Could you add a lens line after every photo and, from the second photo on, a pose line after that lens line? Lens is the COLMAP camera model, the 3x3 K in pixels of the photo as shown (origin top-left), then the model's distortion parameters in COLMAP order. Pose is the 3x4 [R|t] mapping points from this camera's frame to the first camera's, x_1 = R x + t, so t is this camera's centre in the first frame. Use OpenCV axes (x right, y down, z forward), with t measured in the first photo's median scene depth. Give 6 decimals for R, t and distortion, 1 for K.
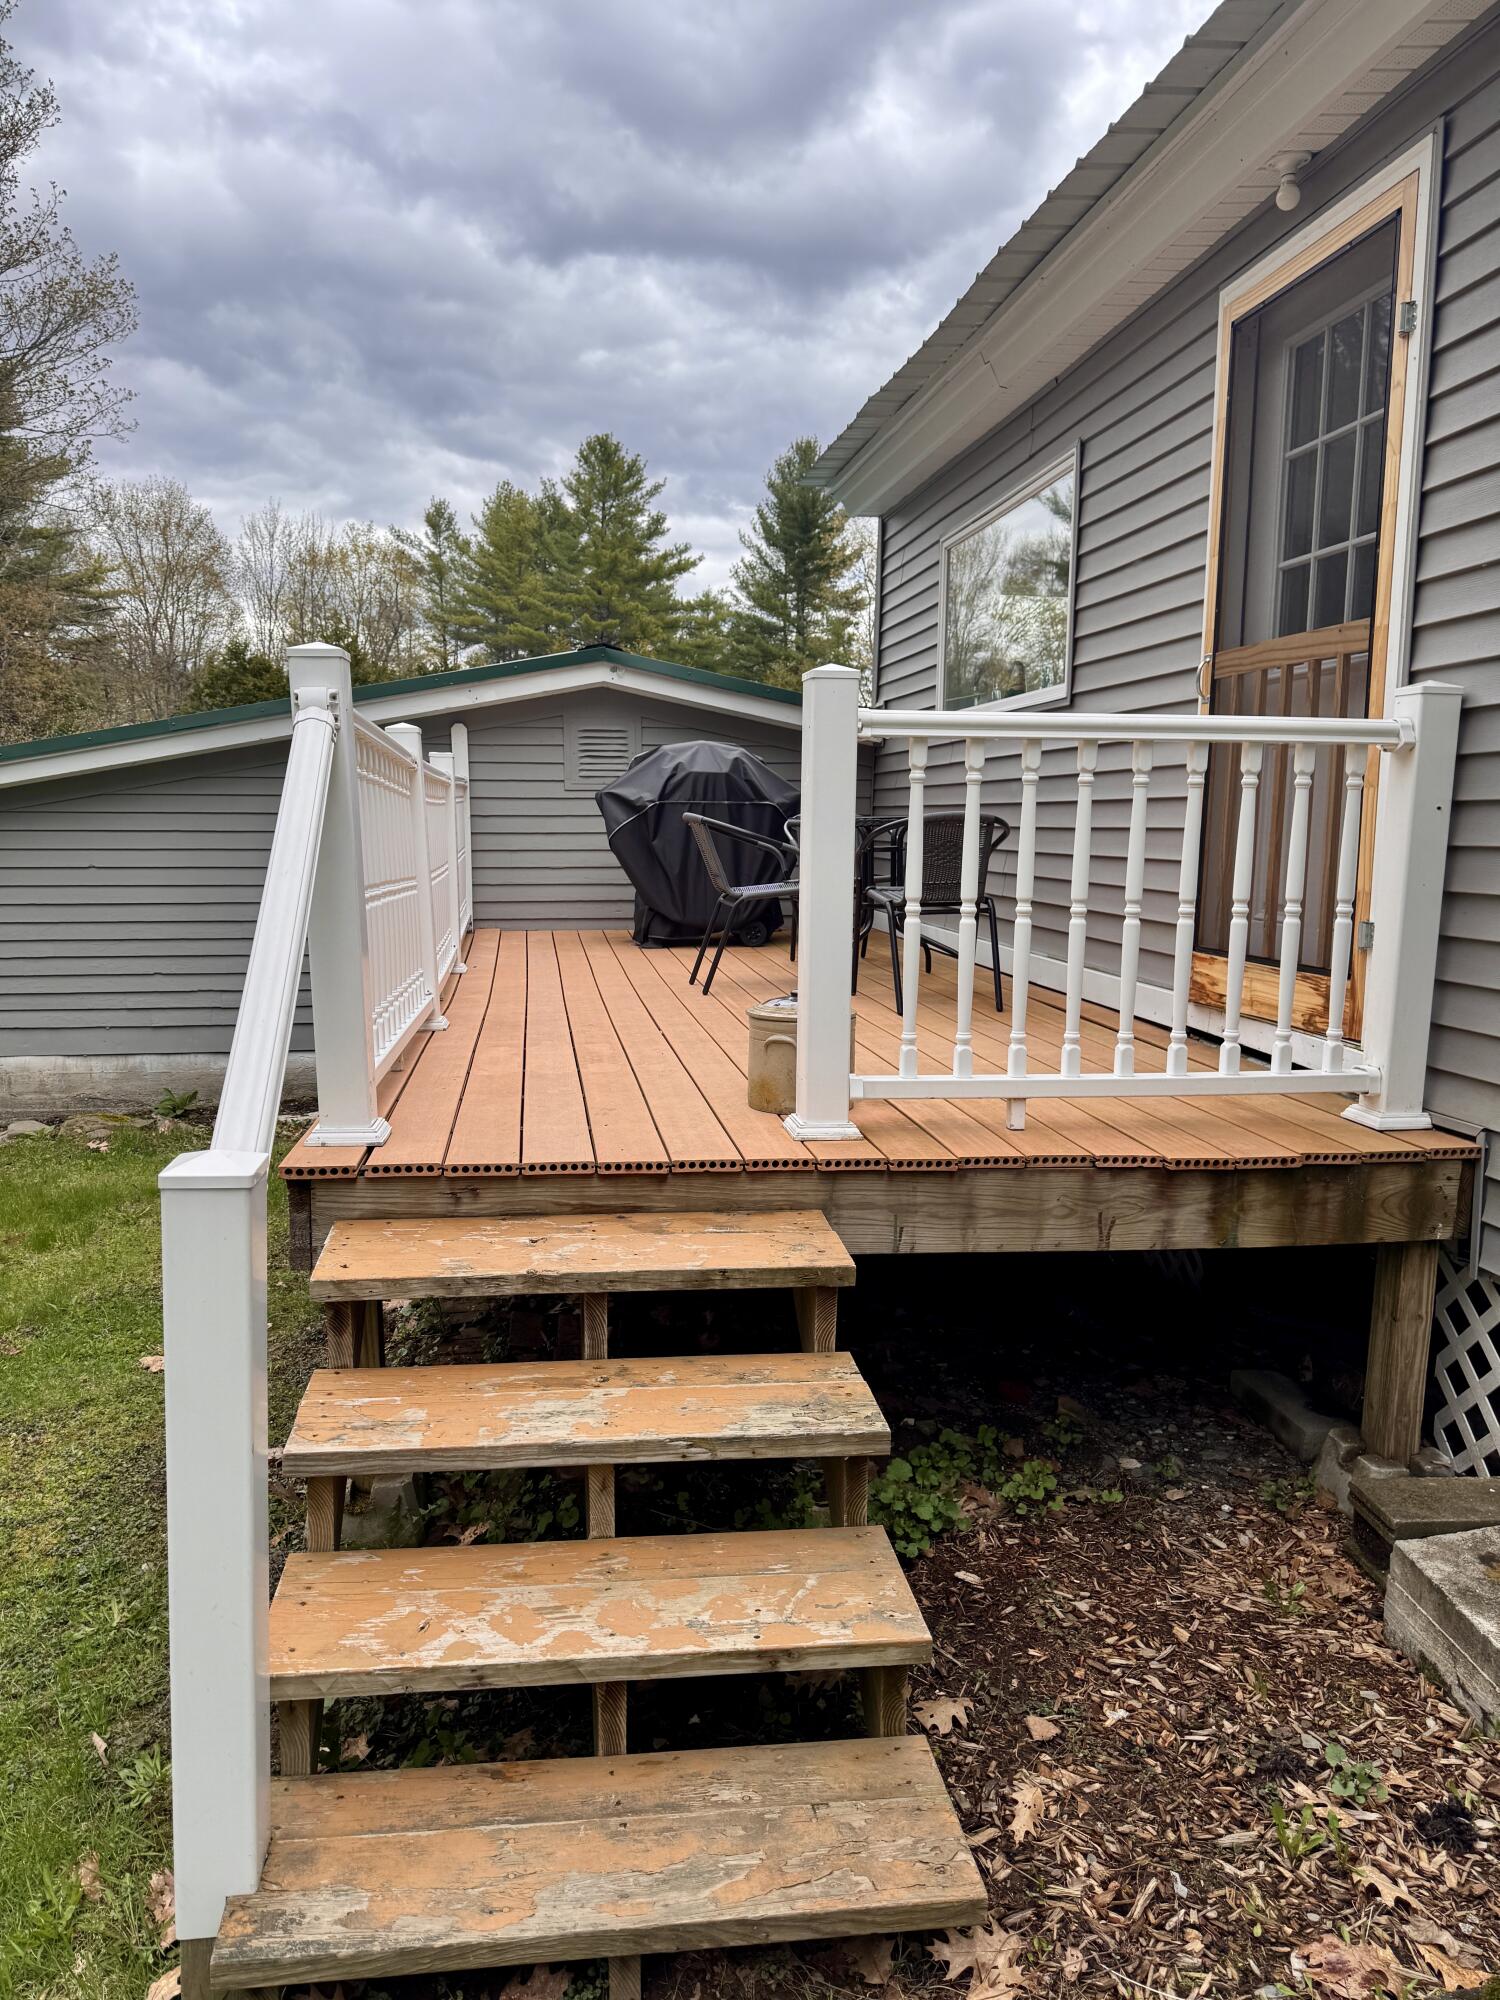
lens RADIAL K [[1410.6, 0, 762.1], [0, 1410.6, 1027.9], [0, 0, 1]] dist [0.035813, -0.039575]
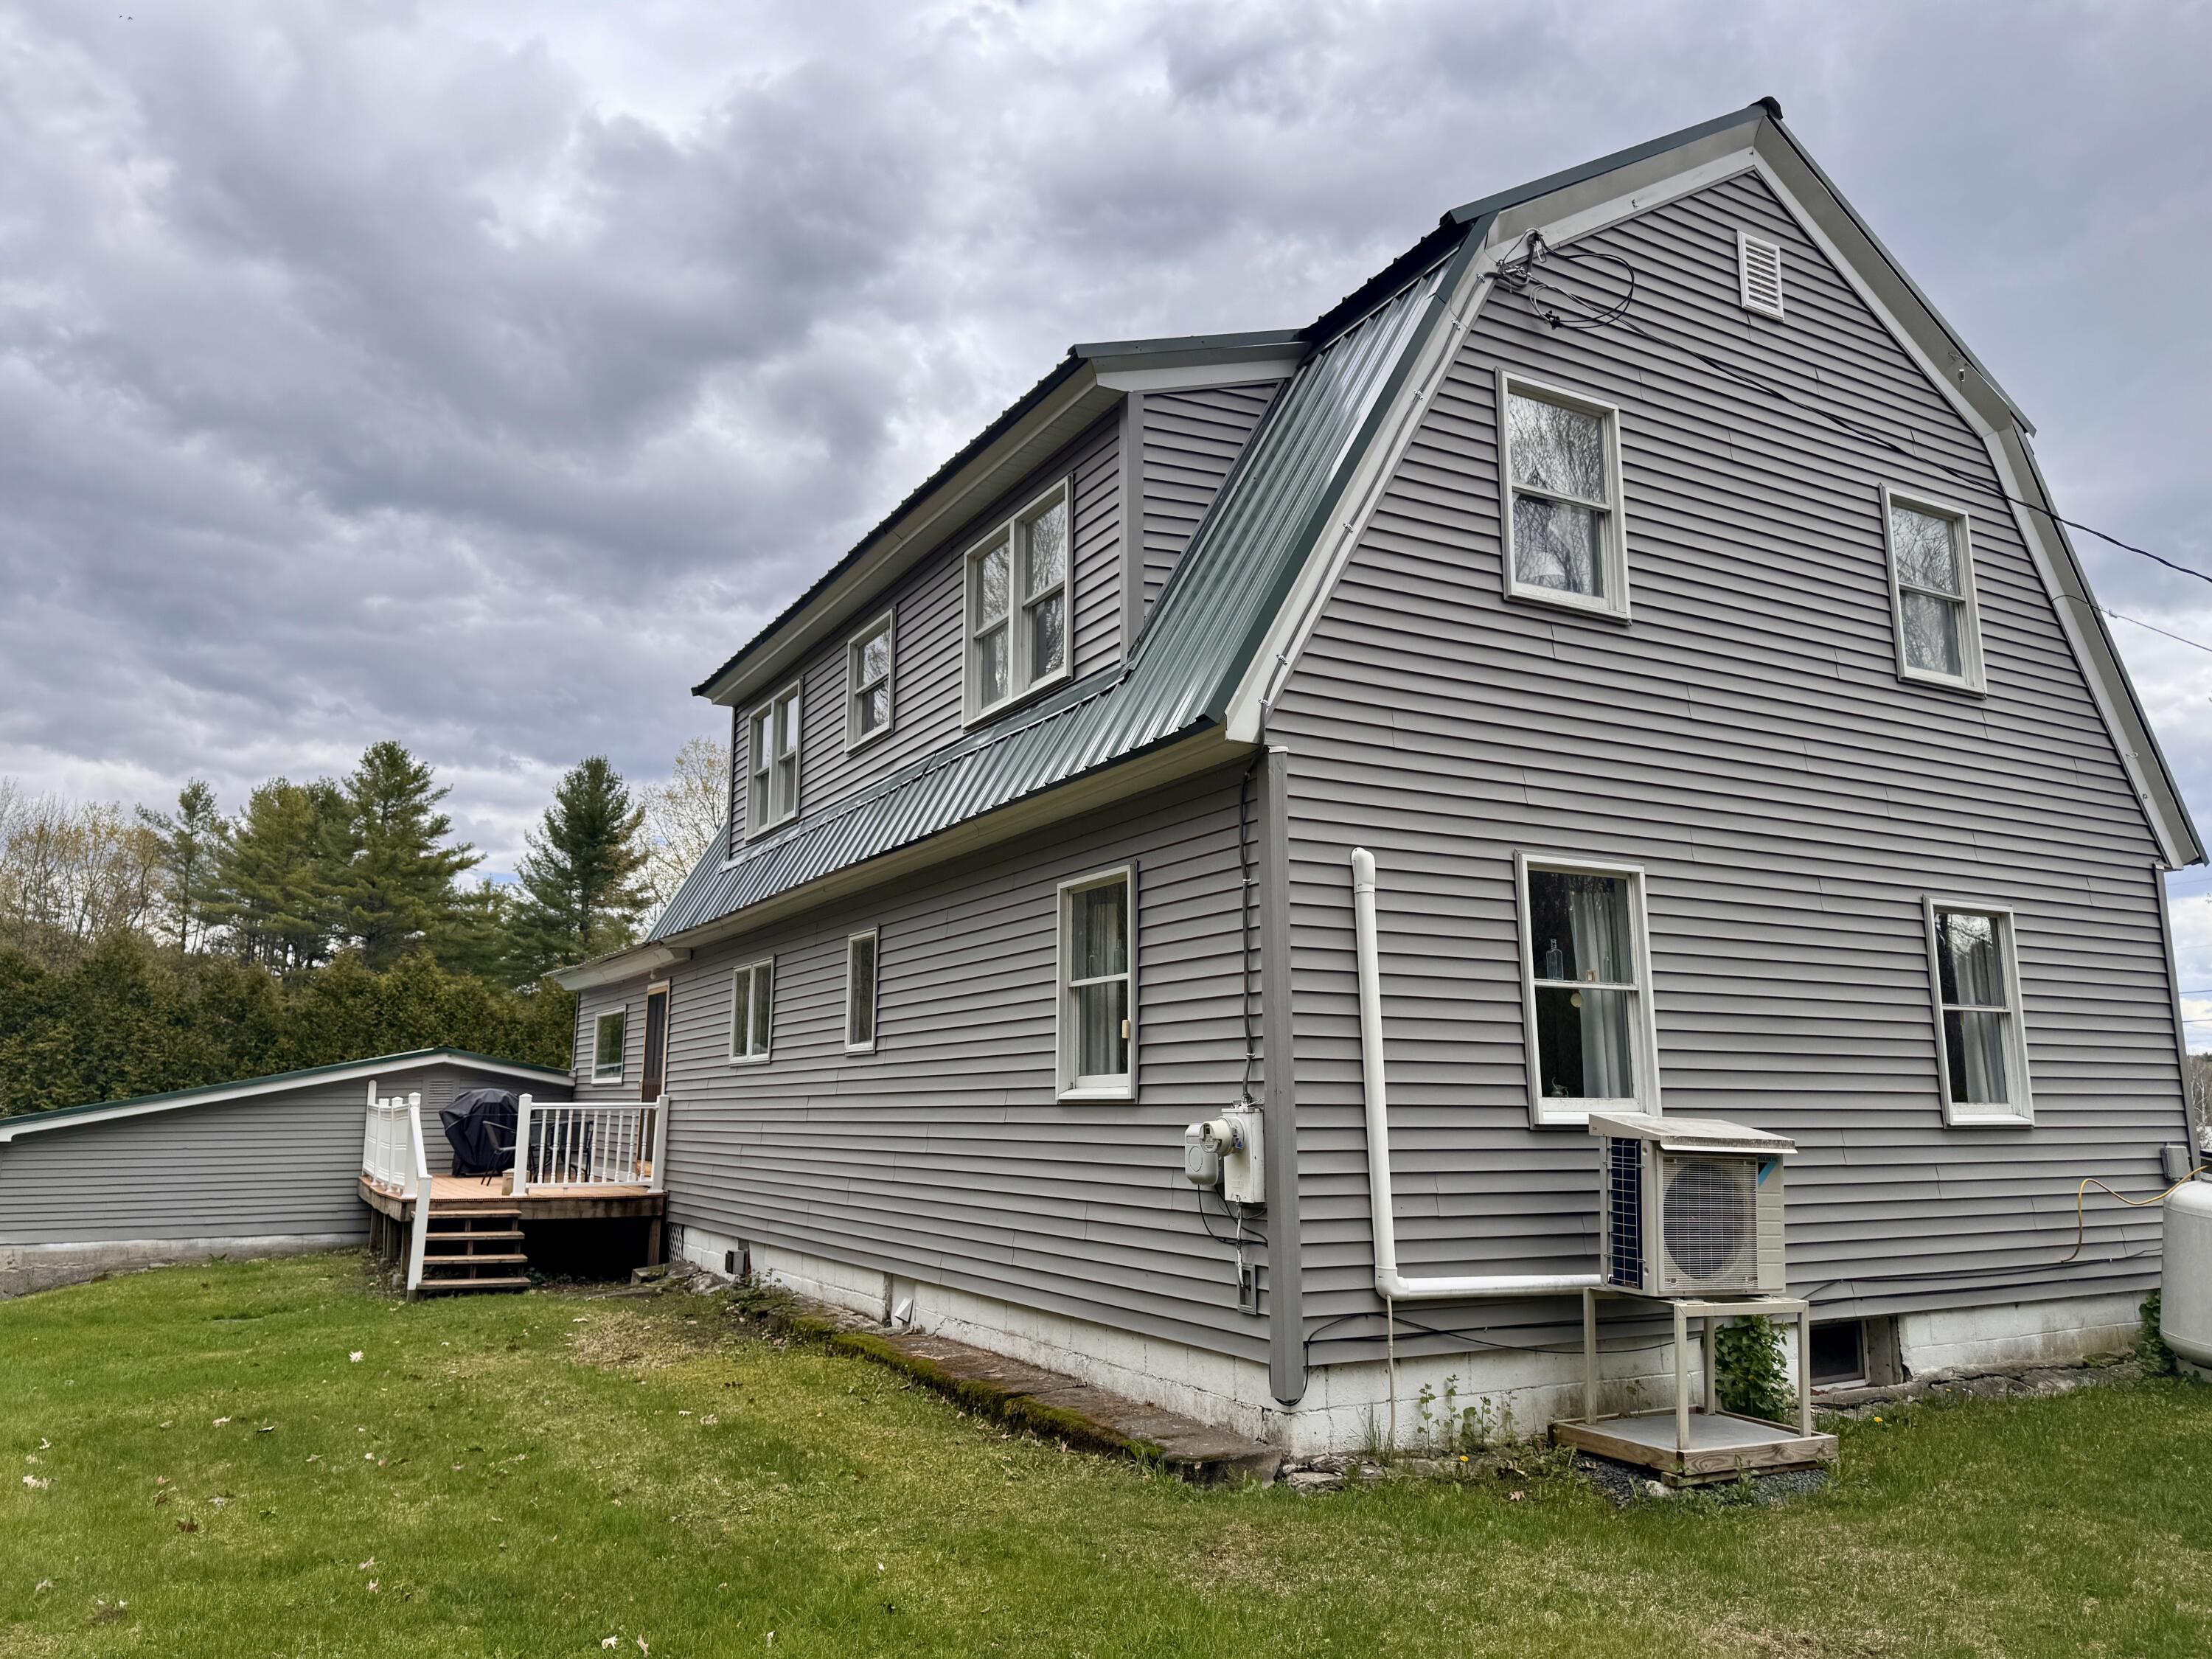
lens RADIAL K [[1612.5, 0, 1123.2], [0, 1612.5, 833.6], [0, 0, 1]] dist [0.028406, 0.003057]
pose [[0.944486, 0.056570, 0.323646, 0.013428], [0.046011, 0.952585, -0.300773, 0.029446], [-0.325315, 0.298967, 0.897100, -0.212138]]
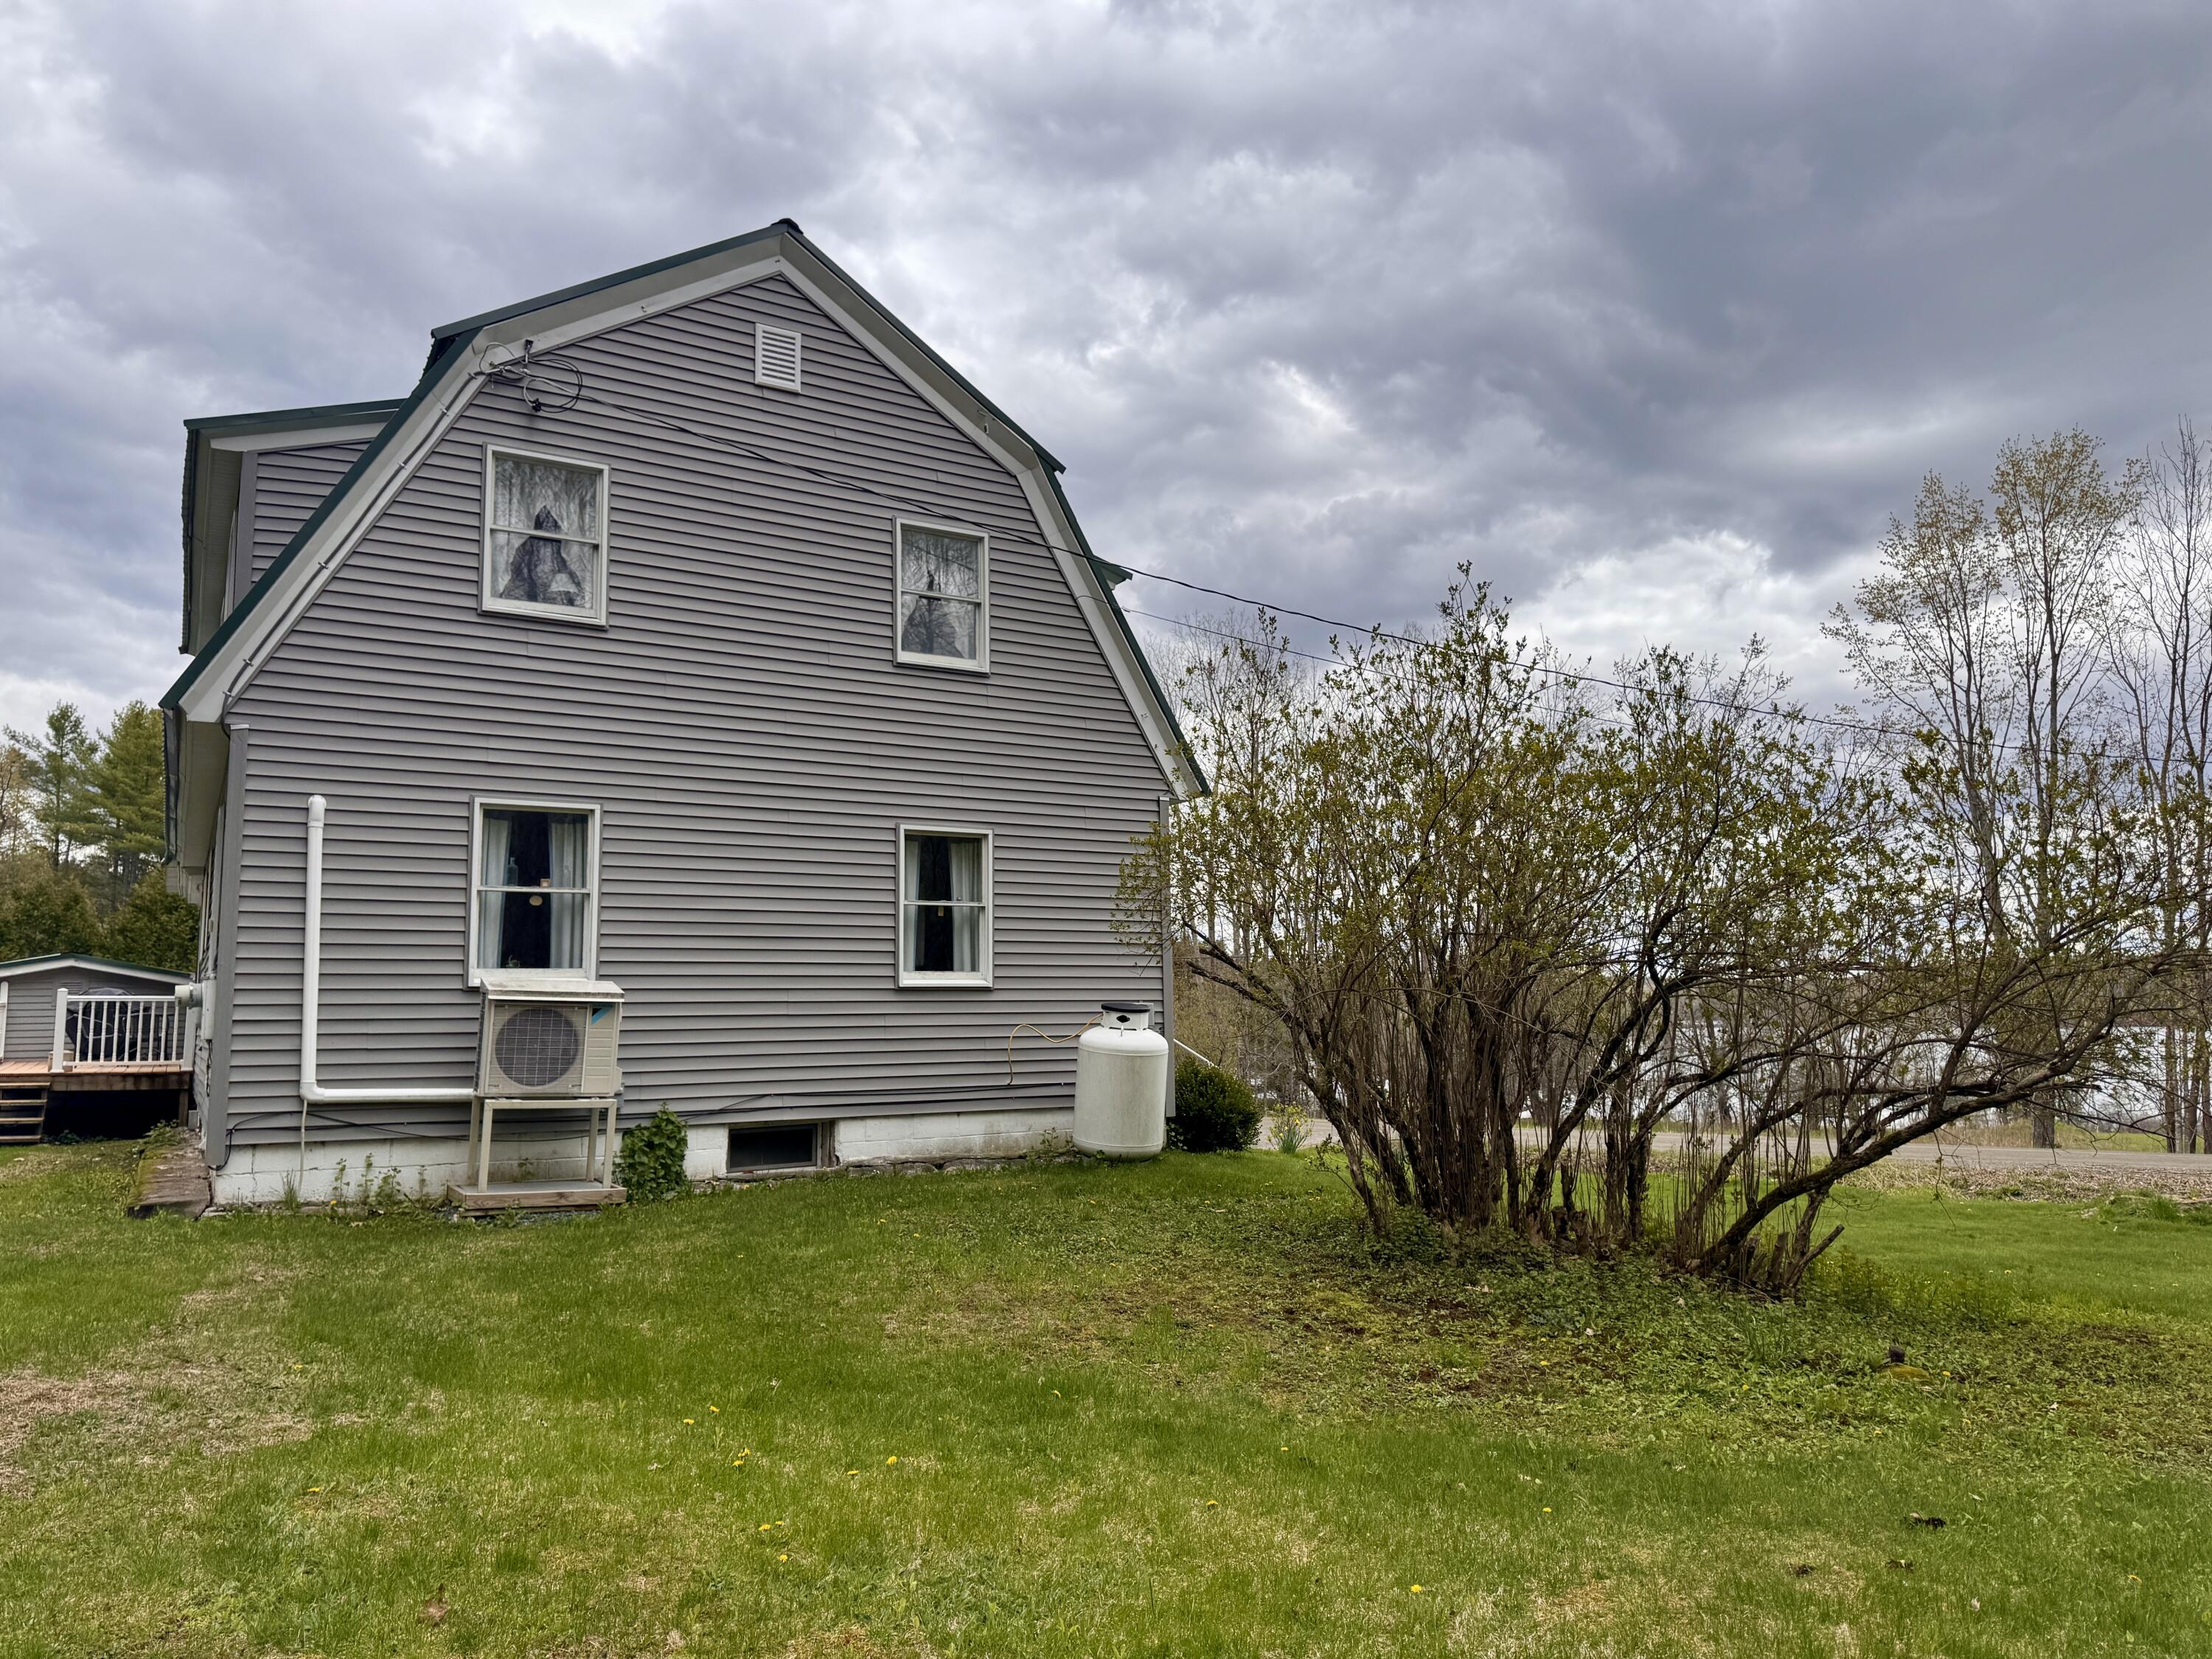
lens RADIAL K [[1560.1, 0, 1114.0], [0, 1560.1, 832.5], [0, 0, 1]] dist [0.035813, -0.039575]
pose [[0.932426, 0.034665, 0.359695, 0.074811], [0.059652, 0.966967, -0.247823, 0.042666], [-0.356404, 0.252533, 0.899557, -0.275493]]
